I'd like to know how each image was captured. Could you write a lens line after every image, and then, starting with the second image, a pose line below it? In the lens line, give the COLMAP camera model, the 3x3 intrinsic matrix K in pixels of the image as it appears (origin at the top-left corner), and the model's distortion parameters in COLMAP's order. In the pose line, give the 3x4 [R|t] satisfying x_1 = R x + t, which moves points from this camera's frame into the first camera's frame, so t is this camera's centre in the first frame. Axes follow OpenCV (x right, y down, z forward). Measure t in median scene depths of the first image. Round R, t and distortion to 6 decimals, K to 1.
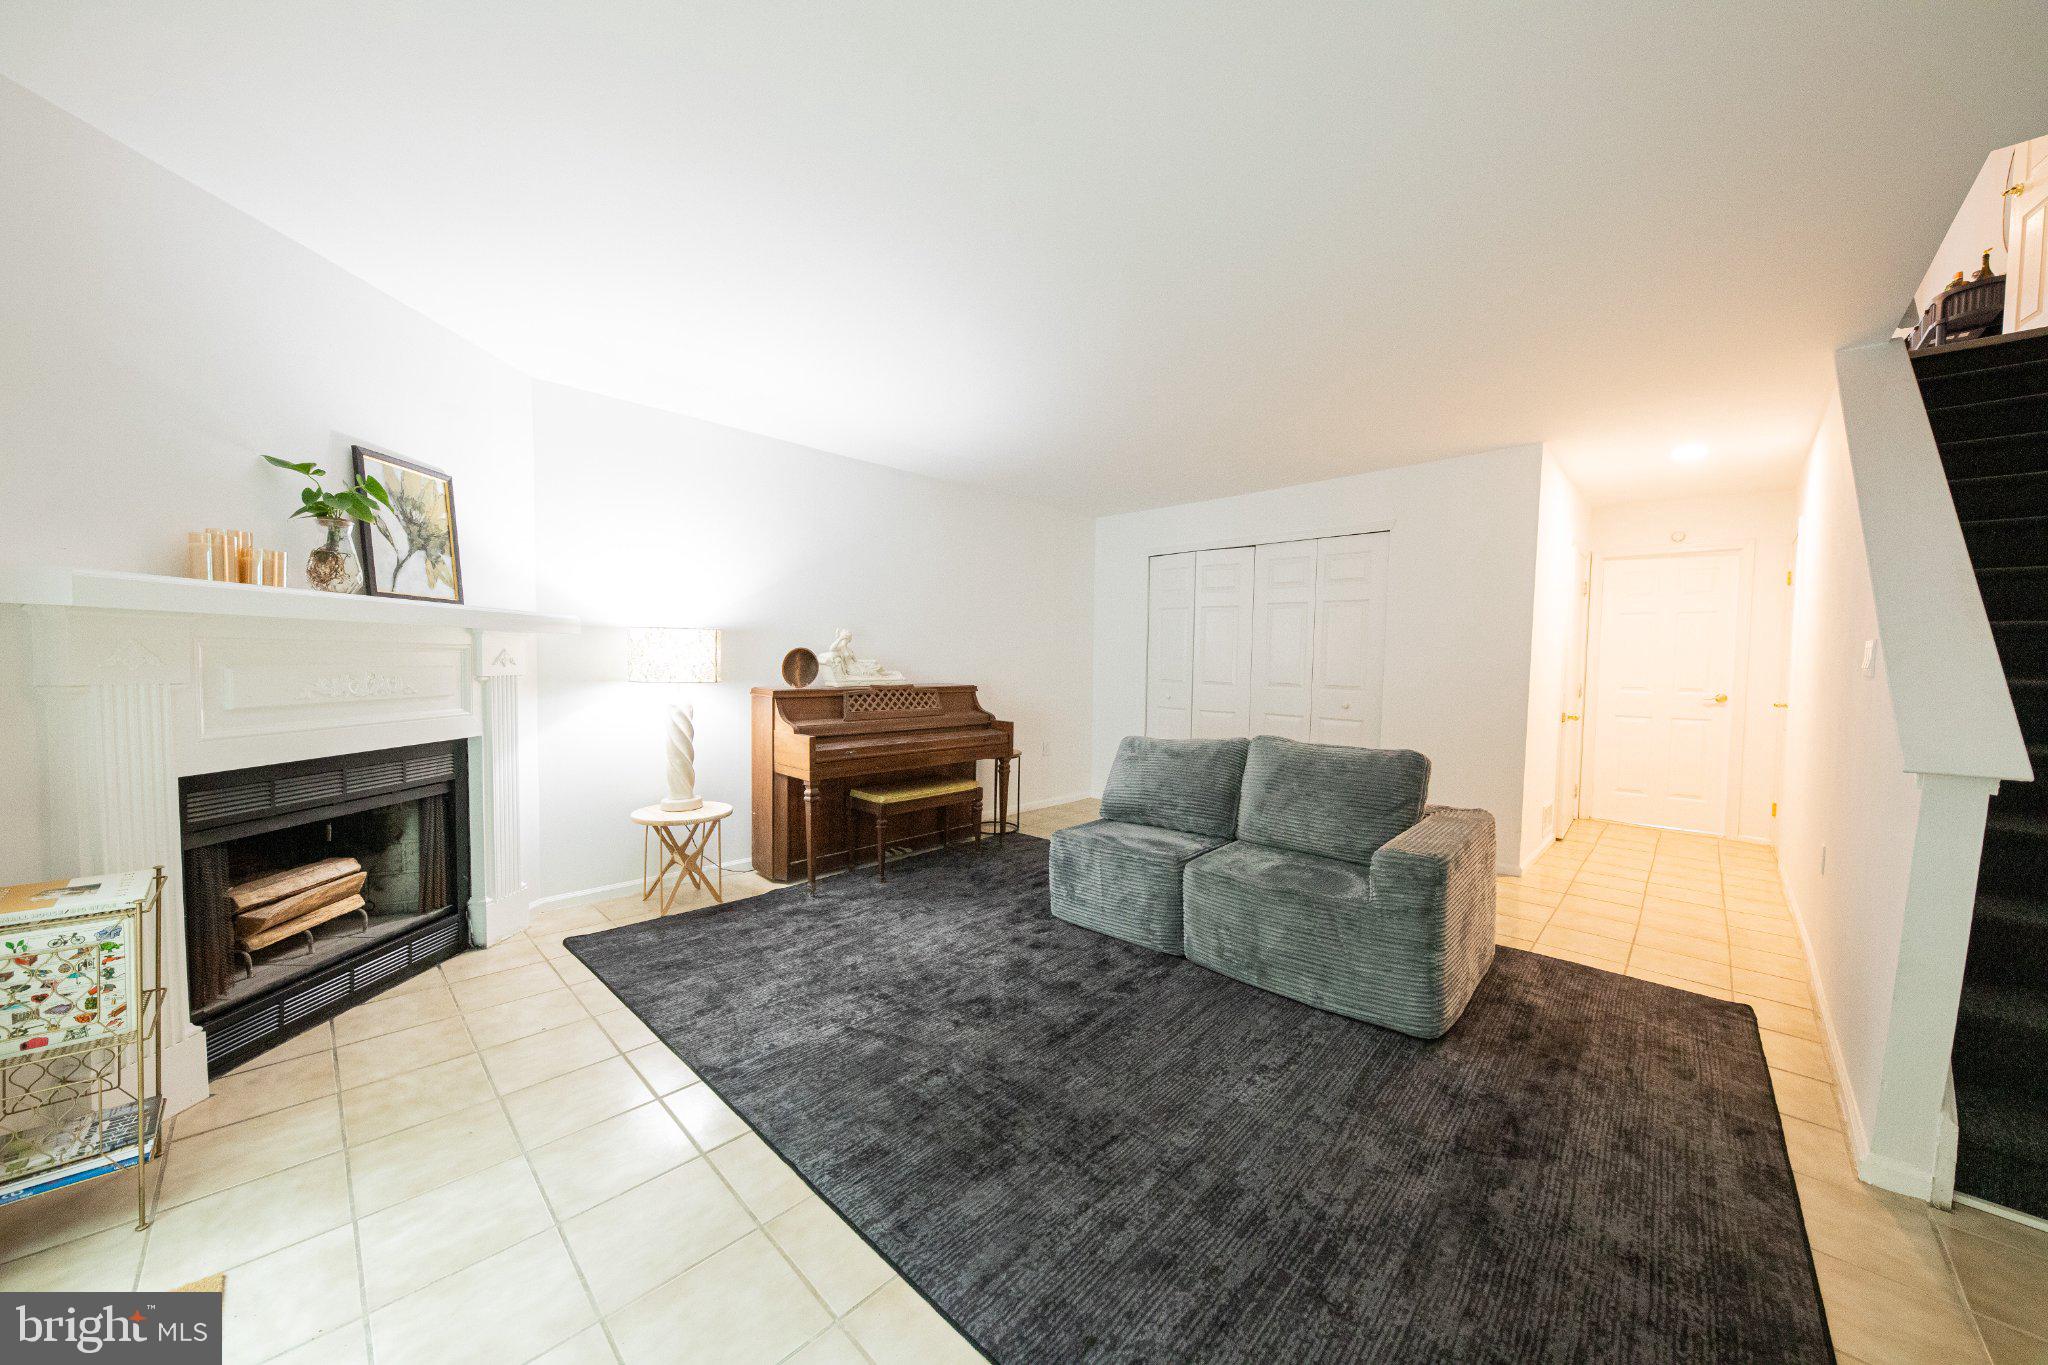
lens RADIAL K [[712.7, 0, 1023.6], [0, 712.7, 691.1], [0, 0, 1]] dist [-0.009864, -0.001132]
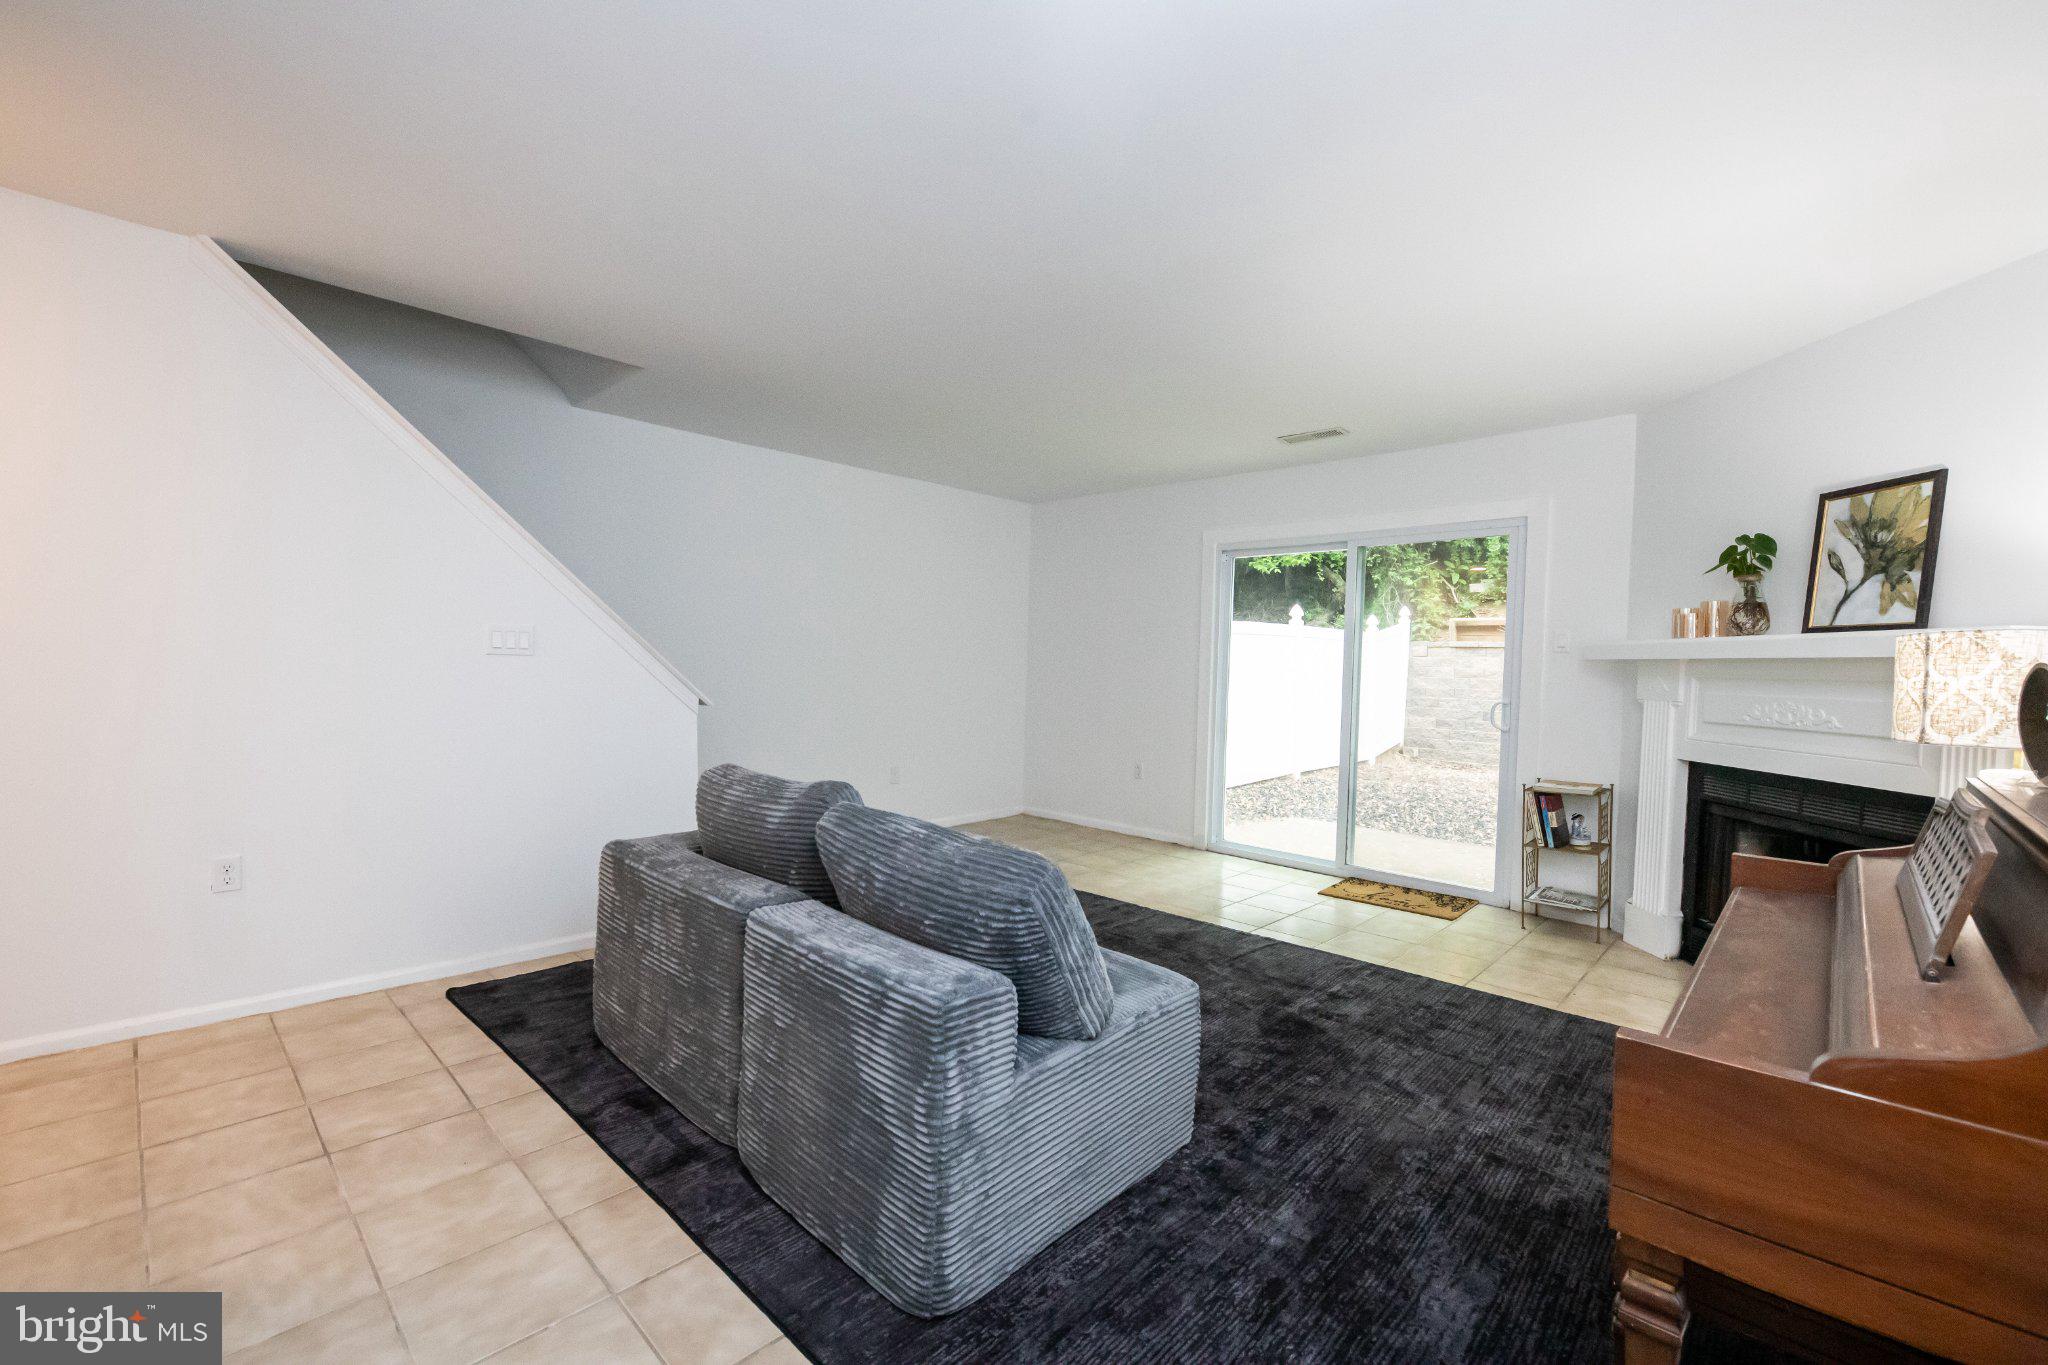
lens RADIAL K [[882.9, 0, 1022.4], [0, 882.9, 685.6], [0, 0, 1]] dist [0.002934, -0.000548]
pose [[-0.998838, -0.046141, -0.013918, 0.252116], [-0.047021, 0.996334, 0.071472, -0.086769], [0.010569, 0.072043, -0.997346, 2.141904]]
